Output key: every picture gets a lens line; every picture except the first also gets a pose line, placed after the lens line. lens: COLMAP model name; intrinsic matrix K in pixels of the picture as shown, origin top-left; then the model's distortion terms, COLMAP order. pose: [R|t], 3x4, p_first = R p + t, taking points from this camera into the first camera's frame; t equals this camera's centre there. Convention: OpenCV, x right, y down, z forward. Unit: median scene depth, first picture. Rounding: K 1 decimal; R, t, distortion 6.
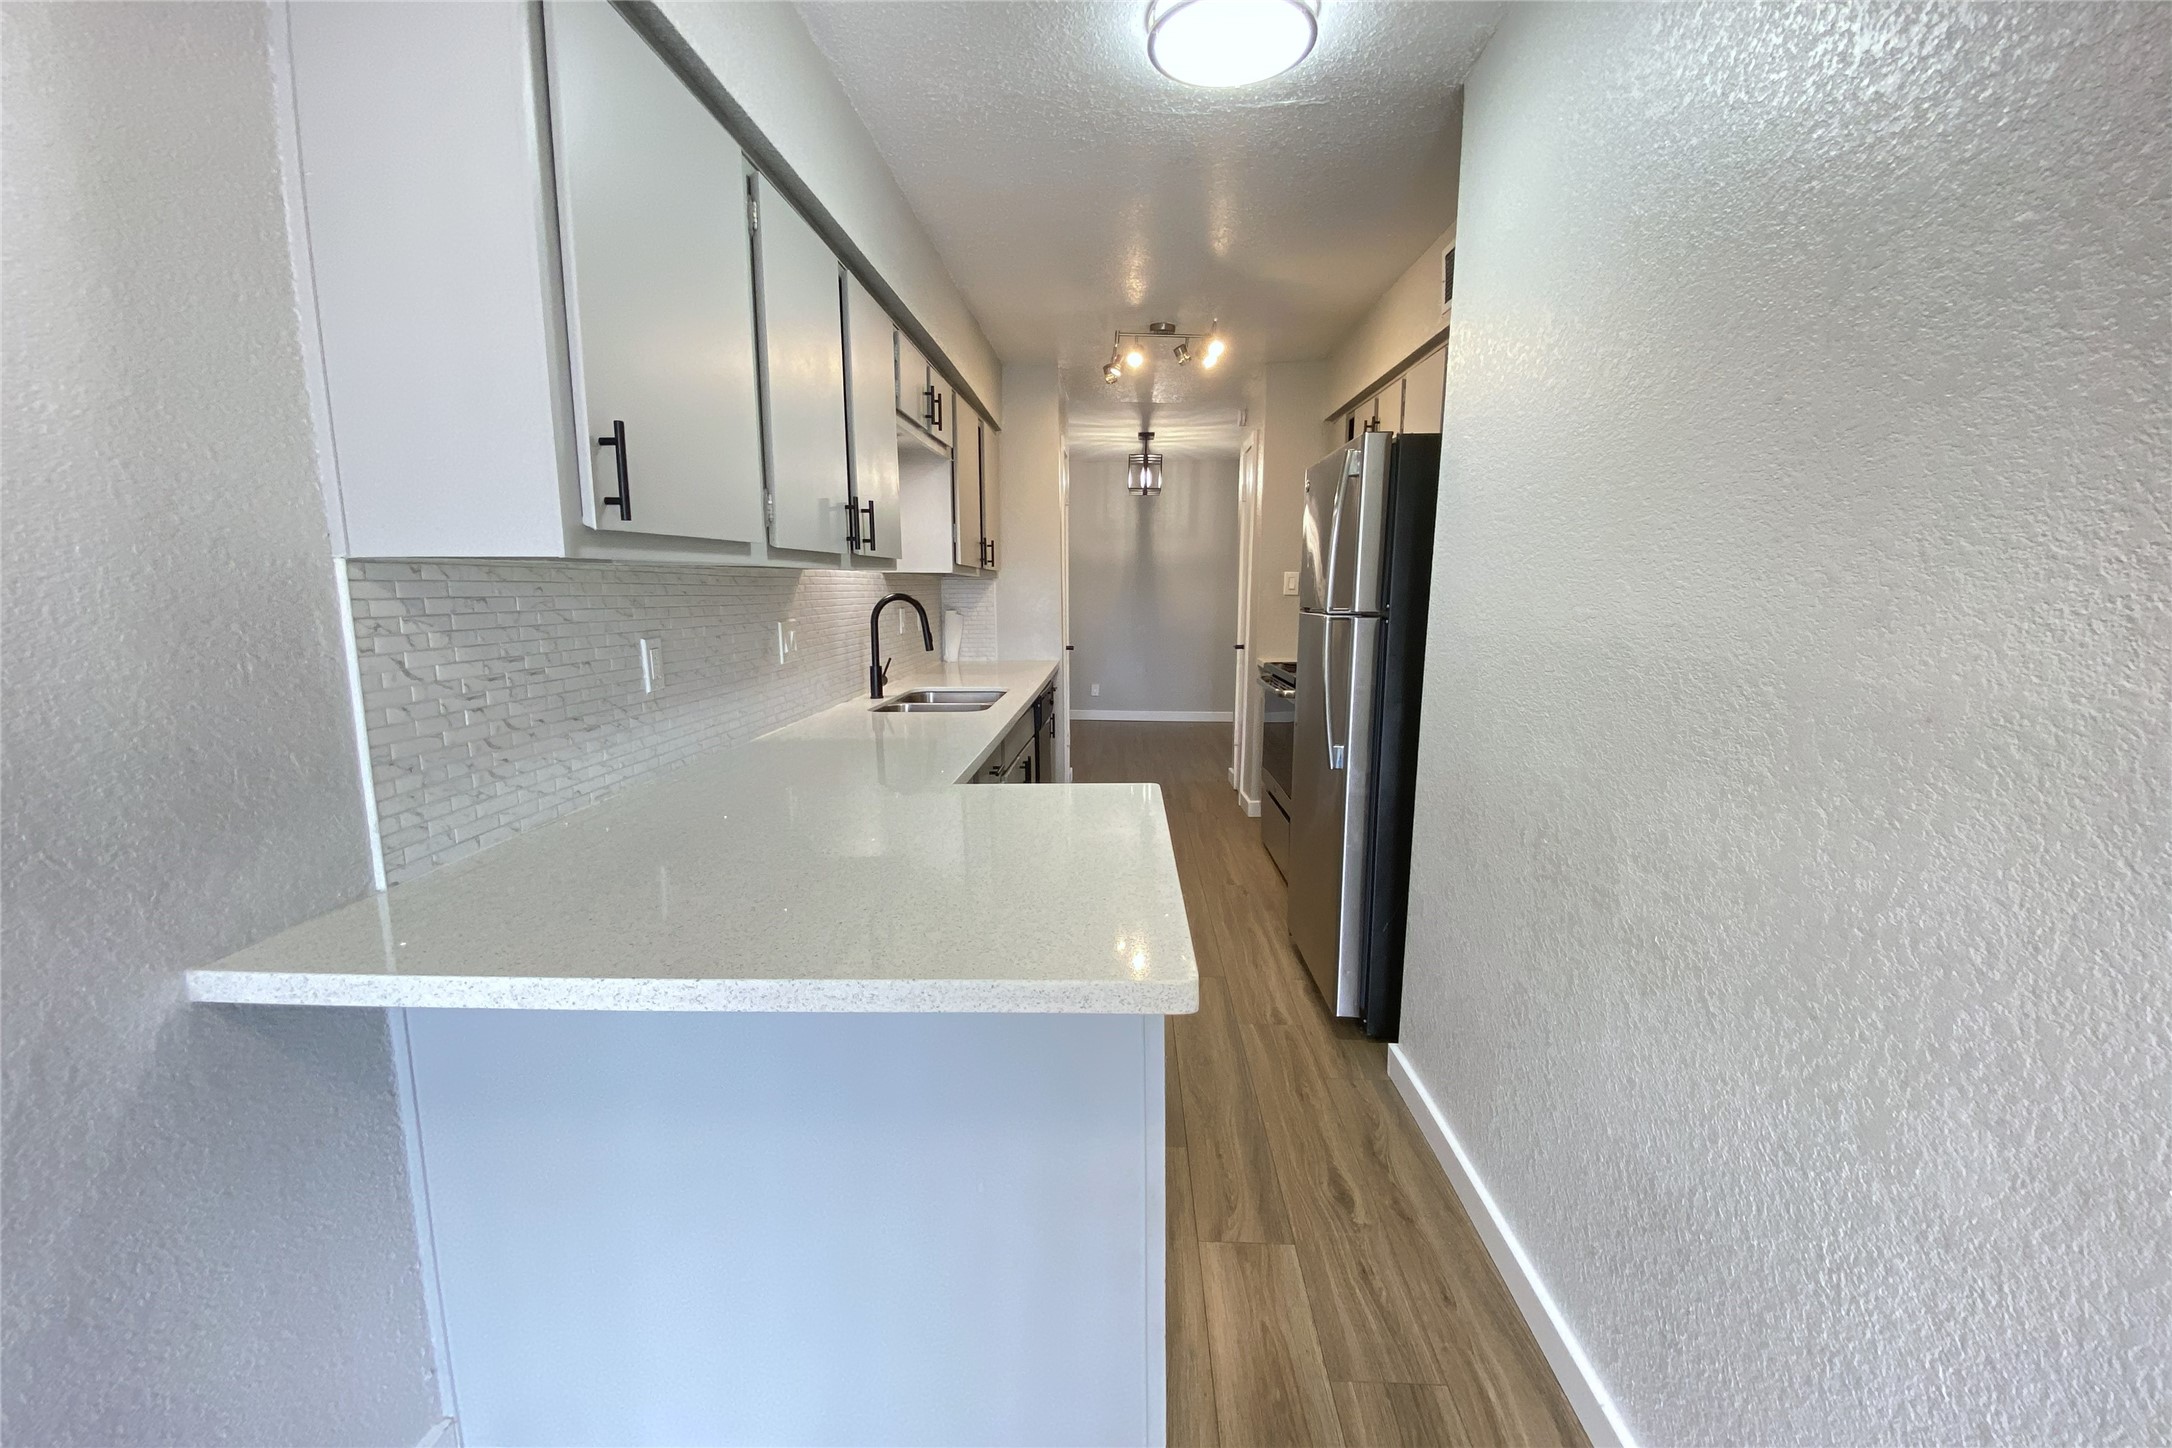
lens RADIAL K [[903.6, 0, 1090.0], [0, 903.6, 715.8], [0, 0, 1]] dist [-0.003280, -0.000659]
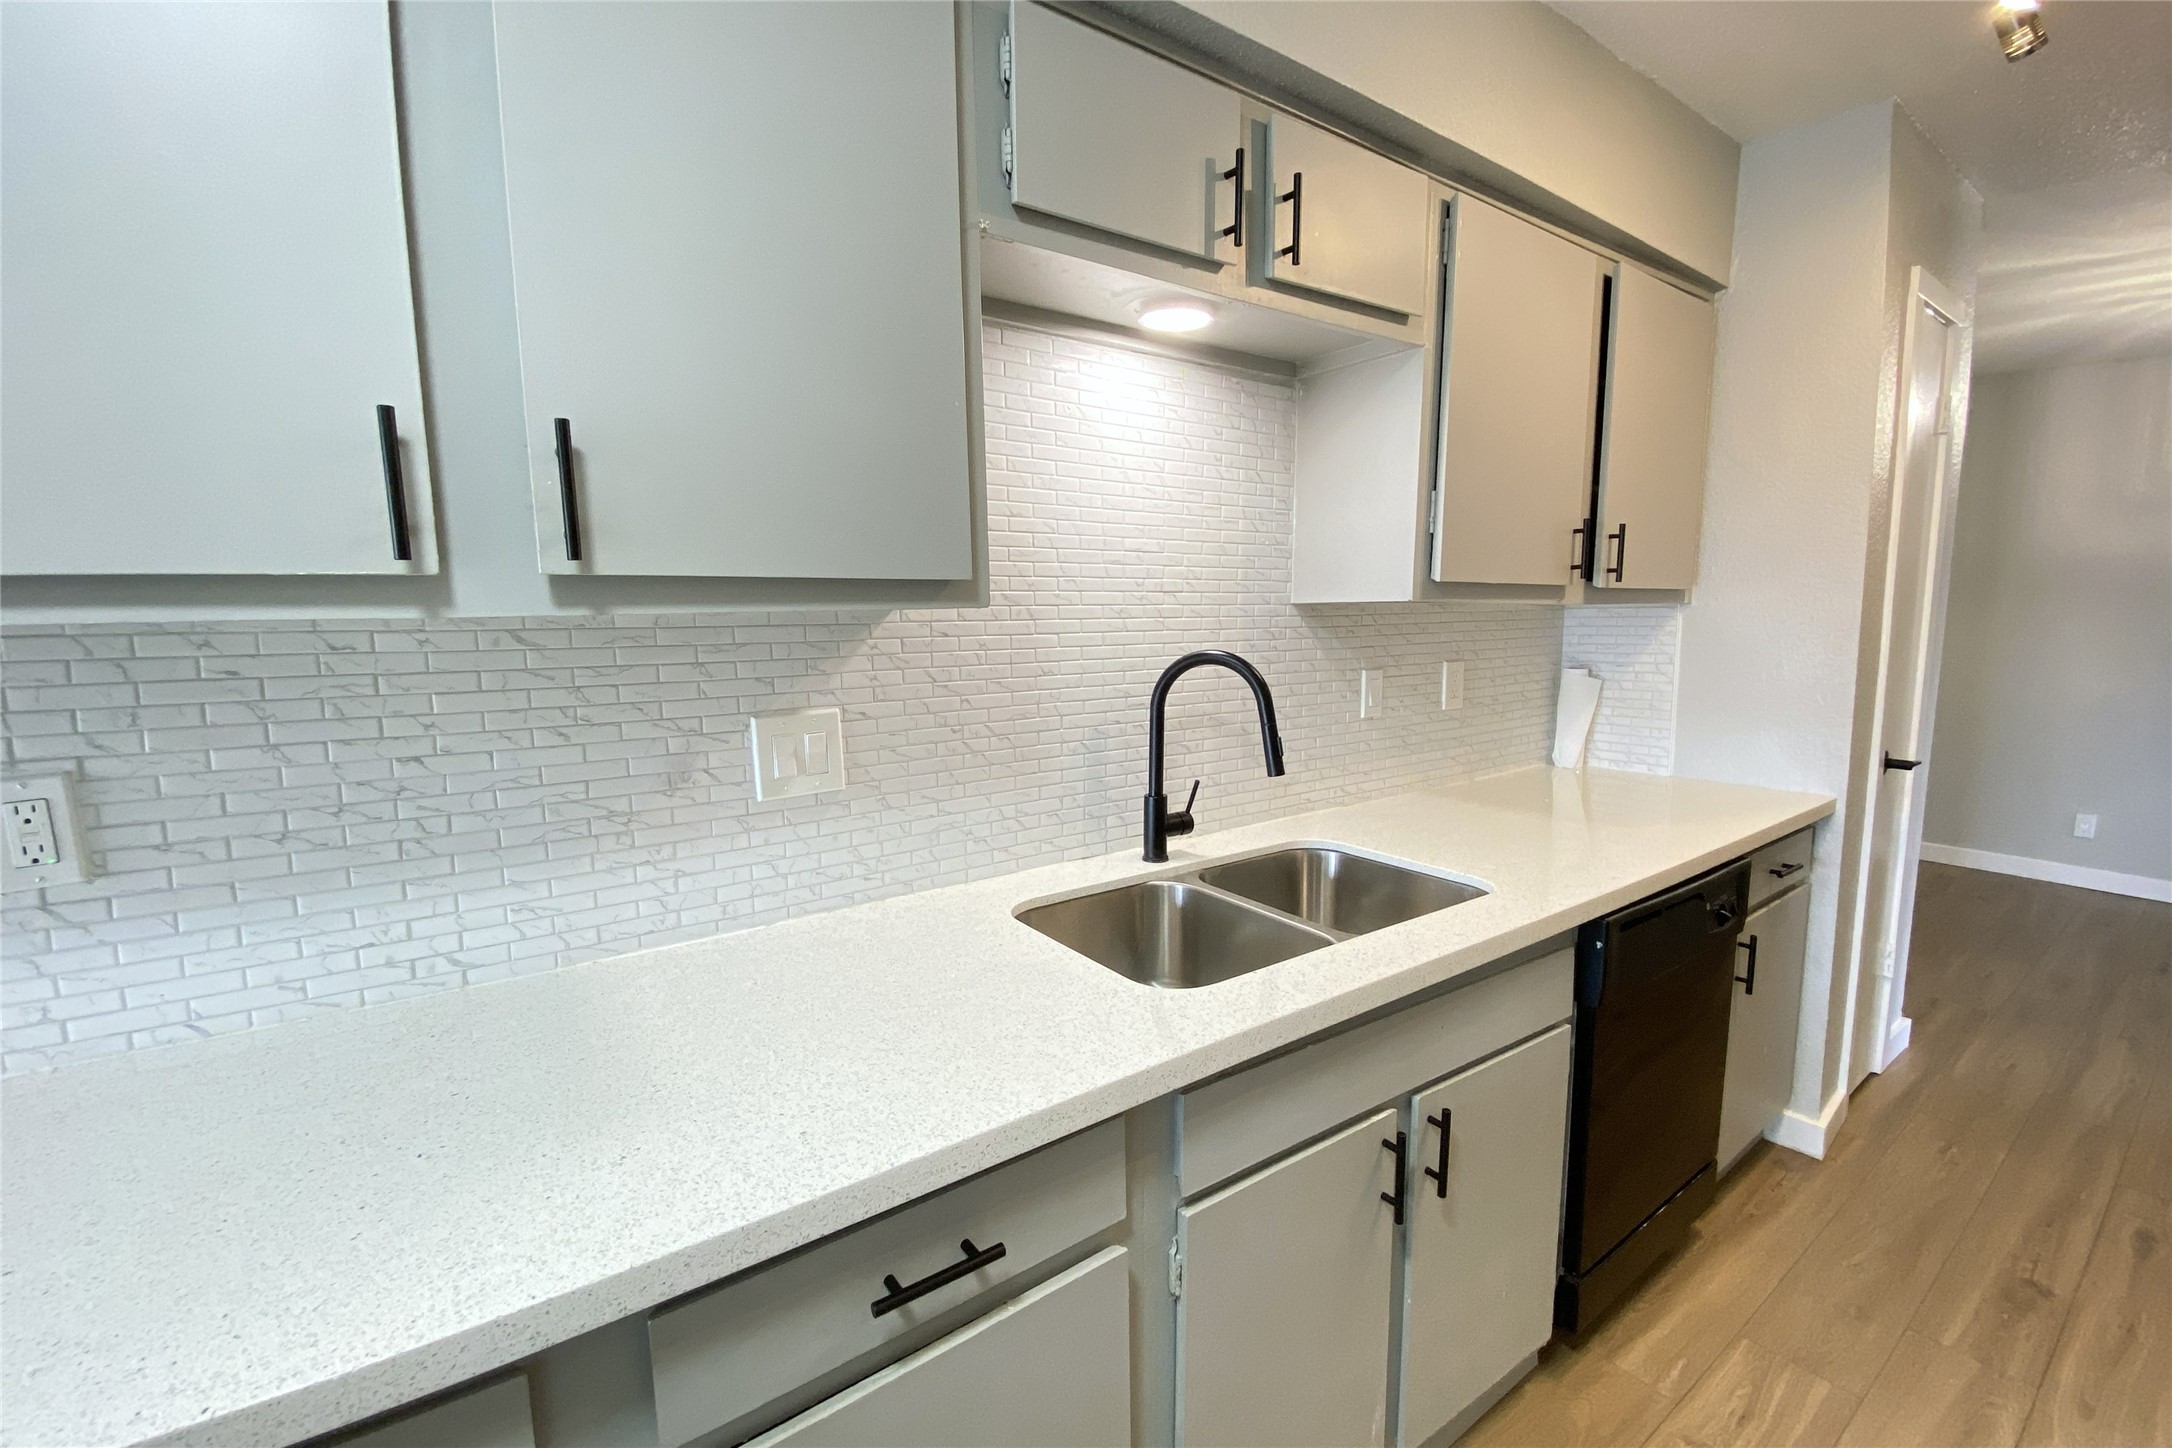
lens RADIAL K [[903.6, 0, 1090.0], [0, 903.6, 715.8], [0, 0, 1]] dist [-0.003280, -0.000659]
pose [[0.619586, 0.086775, -0.780118, 0.115485], [-0.105329, 0.994073, 0.026920, -0.104933], [0.777830, 0.065489, 0.625053, 0.643486]]
